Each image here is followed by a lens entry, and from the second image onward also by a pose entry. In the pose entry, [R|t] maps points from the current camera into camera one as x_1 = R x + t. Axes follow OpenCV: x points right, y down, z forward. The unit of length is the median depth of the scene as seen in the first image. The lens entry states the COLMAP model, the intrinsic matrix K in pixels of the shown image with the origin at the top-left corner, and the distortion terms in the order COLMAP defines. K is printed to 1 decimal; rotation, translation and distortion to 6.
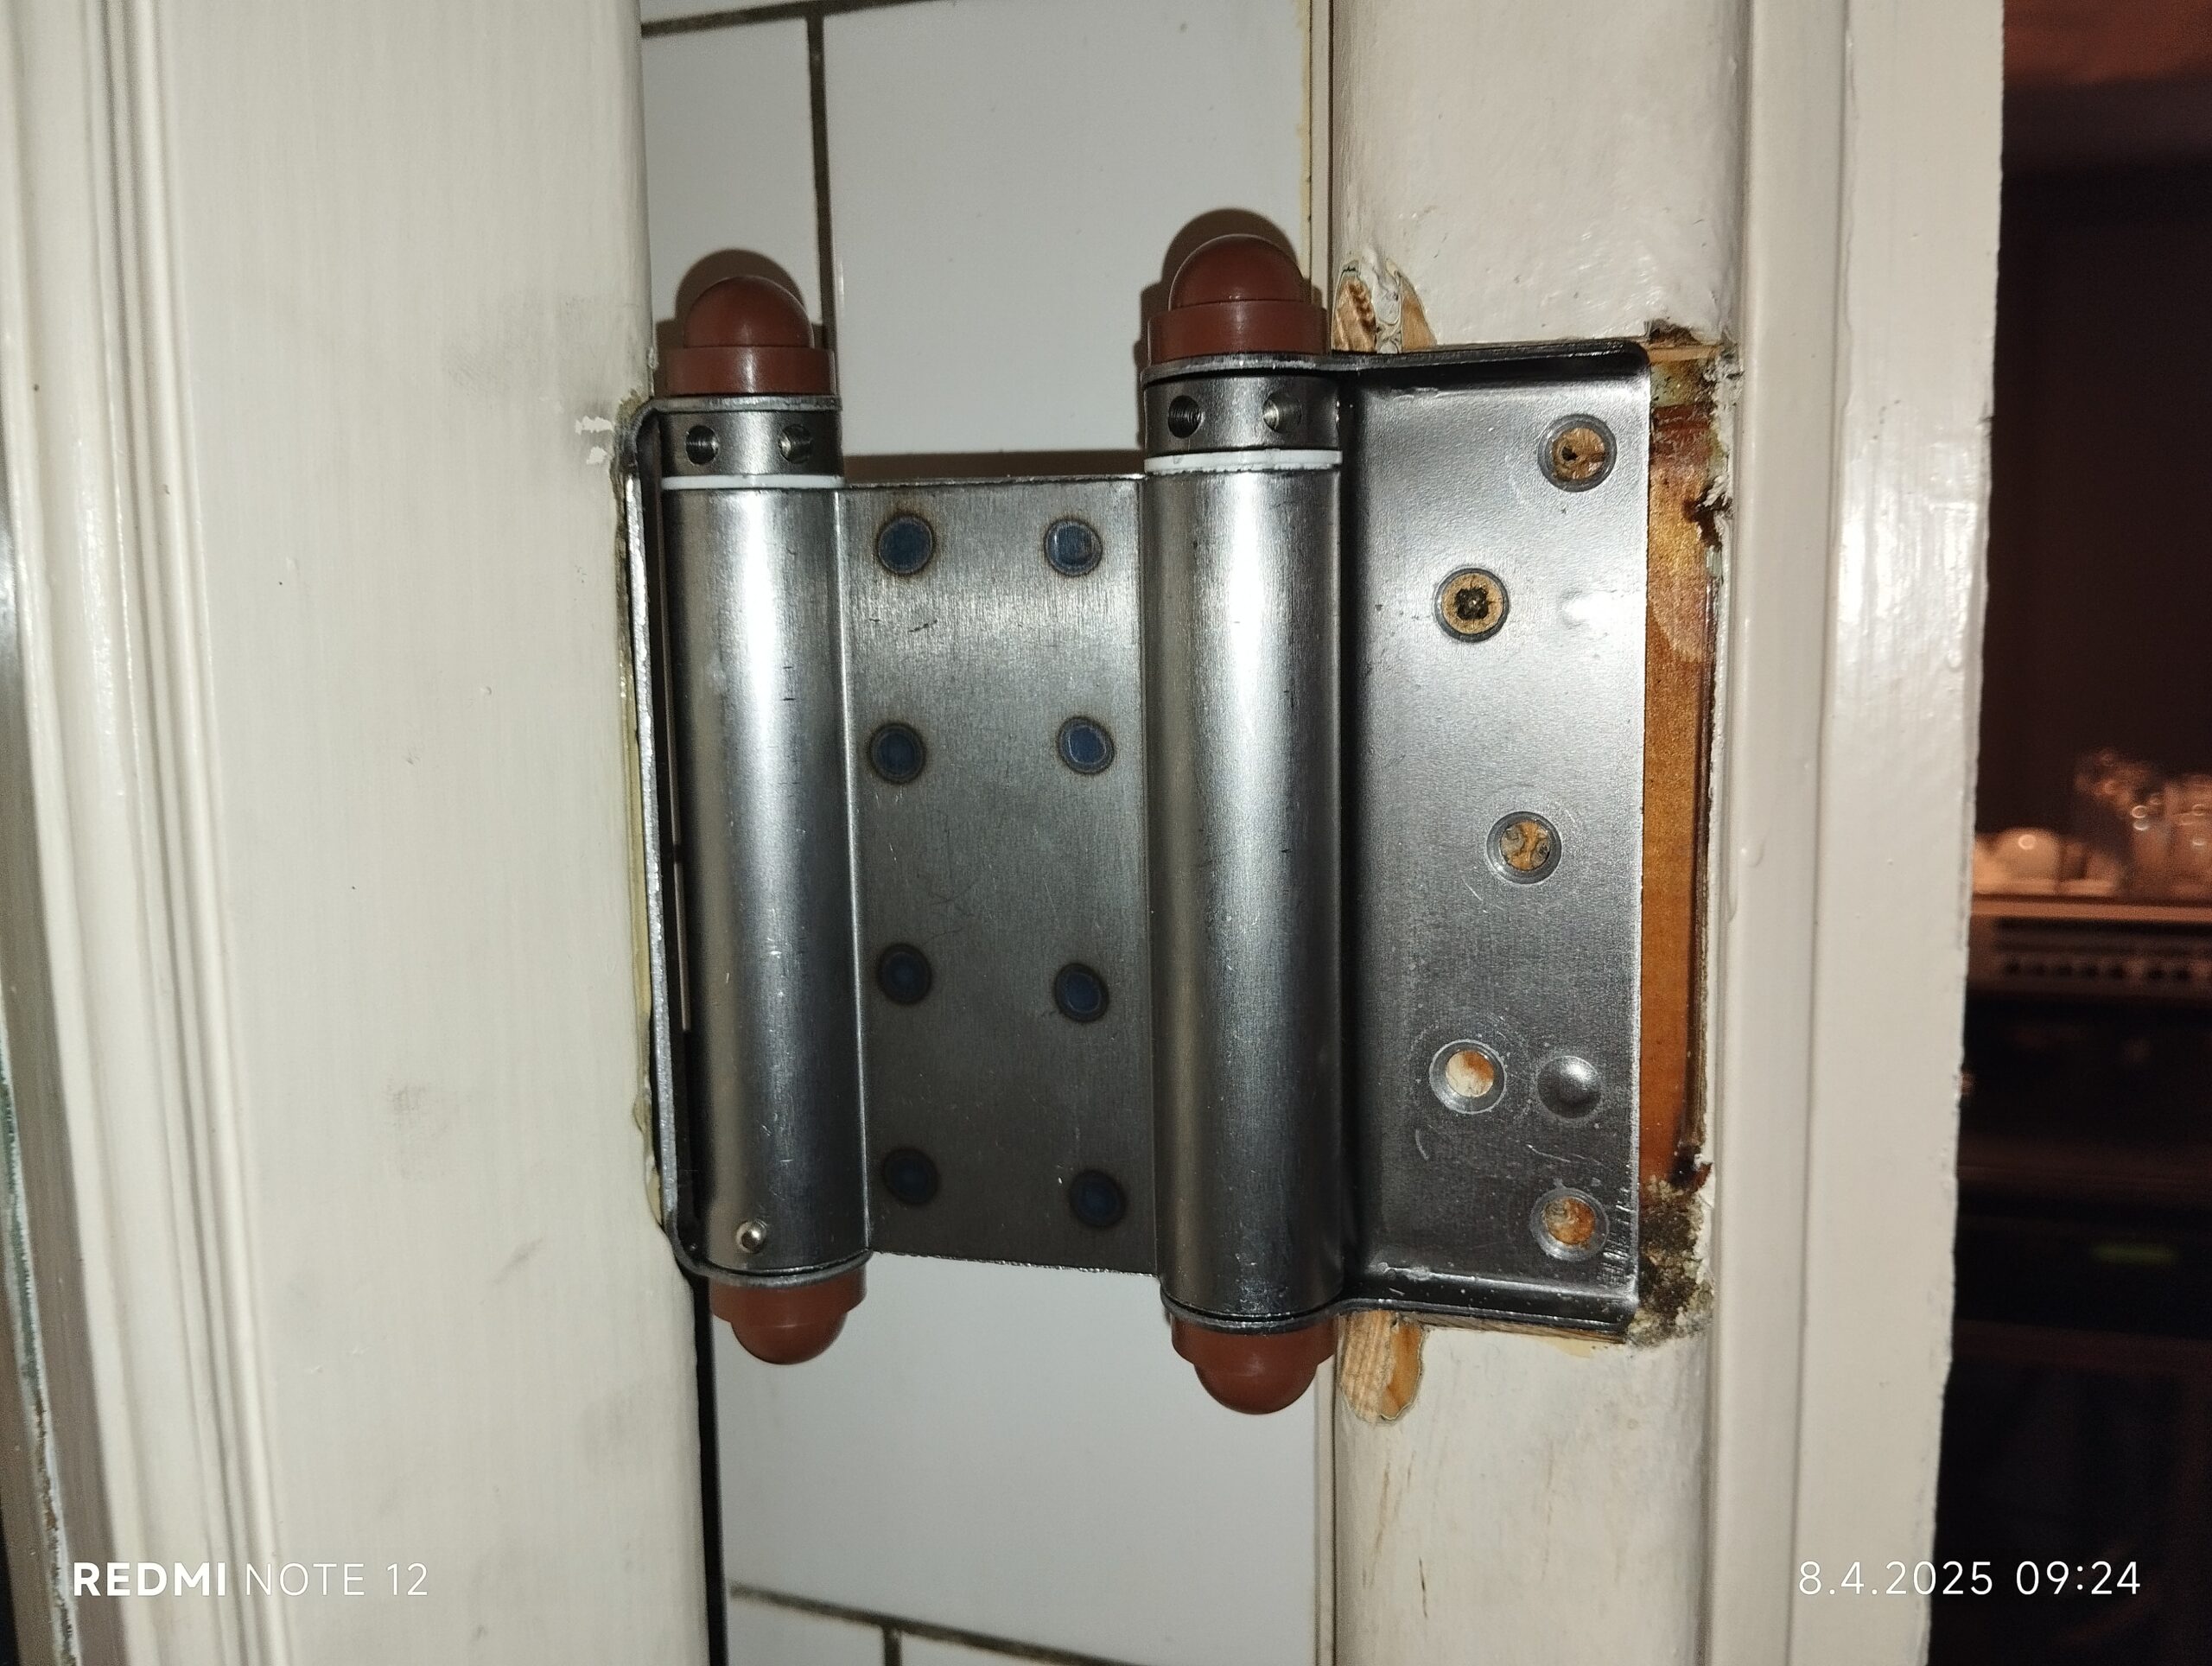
lens RADIAL K [[1859.9, 0, 1105.3], [0, 1859.9, 826.9], [0, 0, 1]] dist [0.071175, -0.166934]
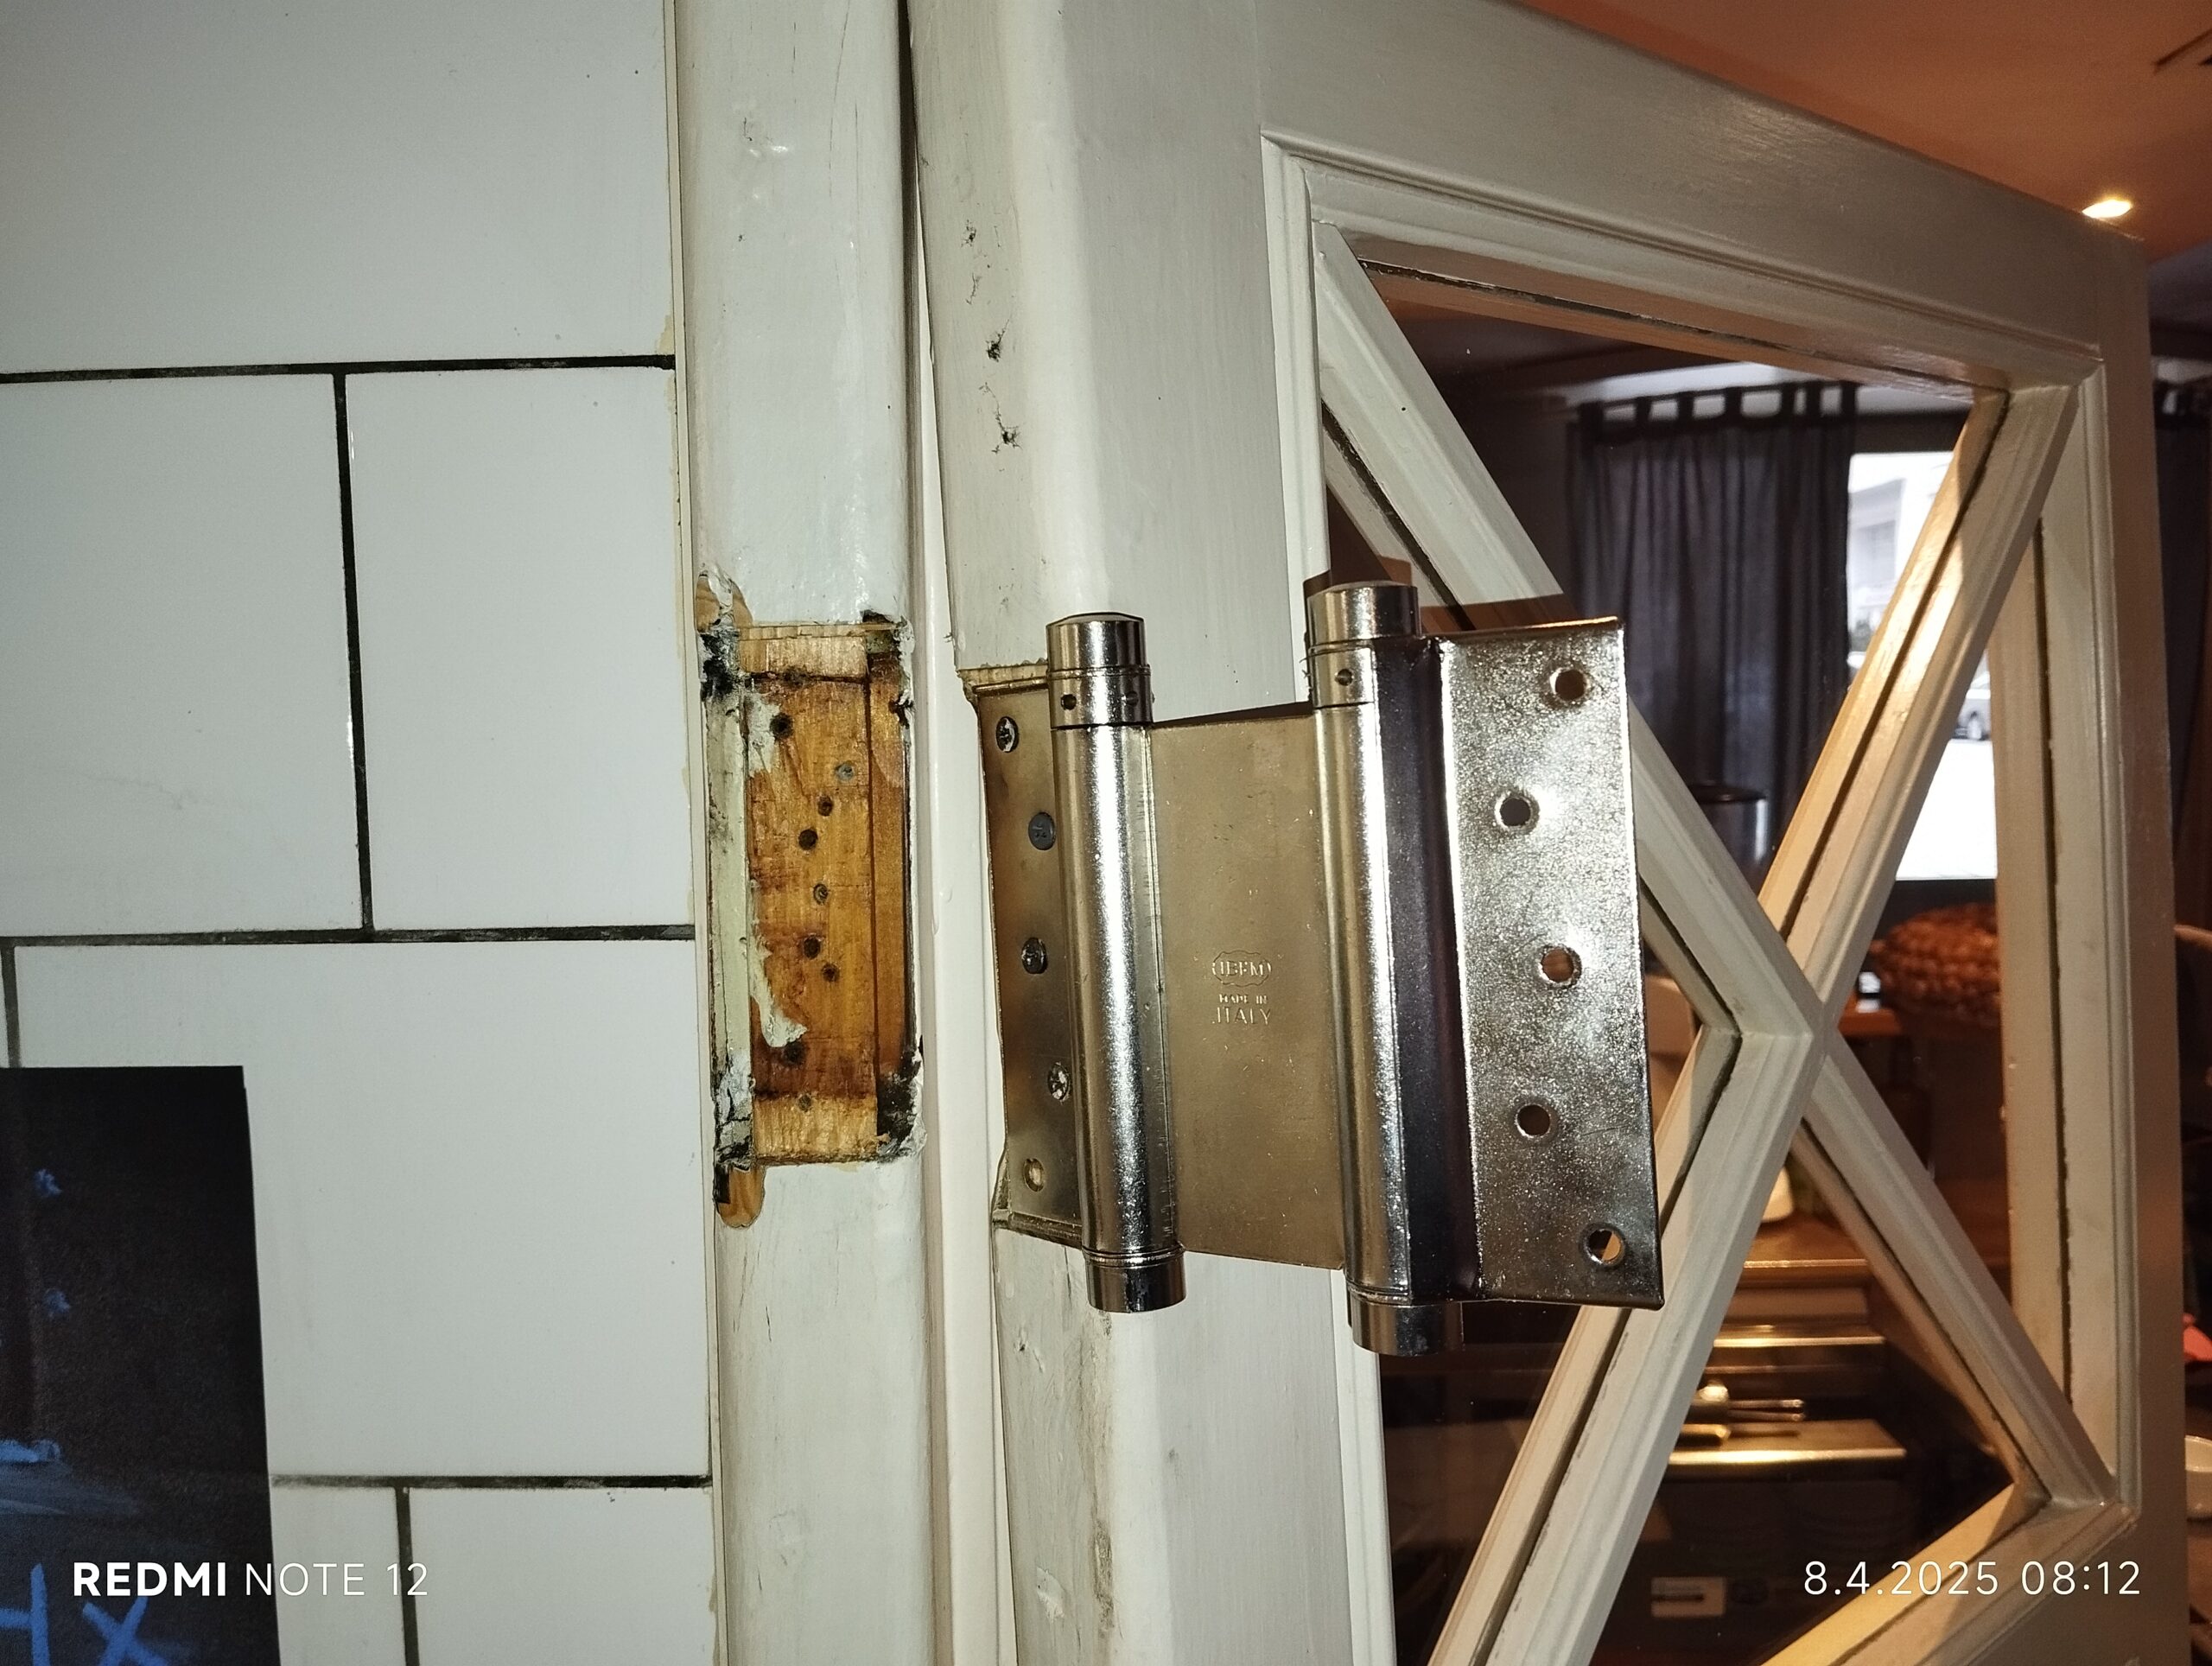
lens RADIAL K [[1859.9, 0, 1105.3], [0, 1859.9, 826.9], [0, 0, 1]] dist [0.071175, -0.166934]
pose [[0.947754, -0.018917, 0.318440, -0.078421], [0.042925, 0.996724, -0.068545, 0.083938], [-0.316100, 0.078633, 0.945461, -0.785098]]
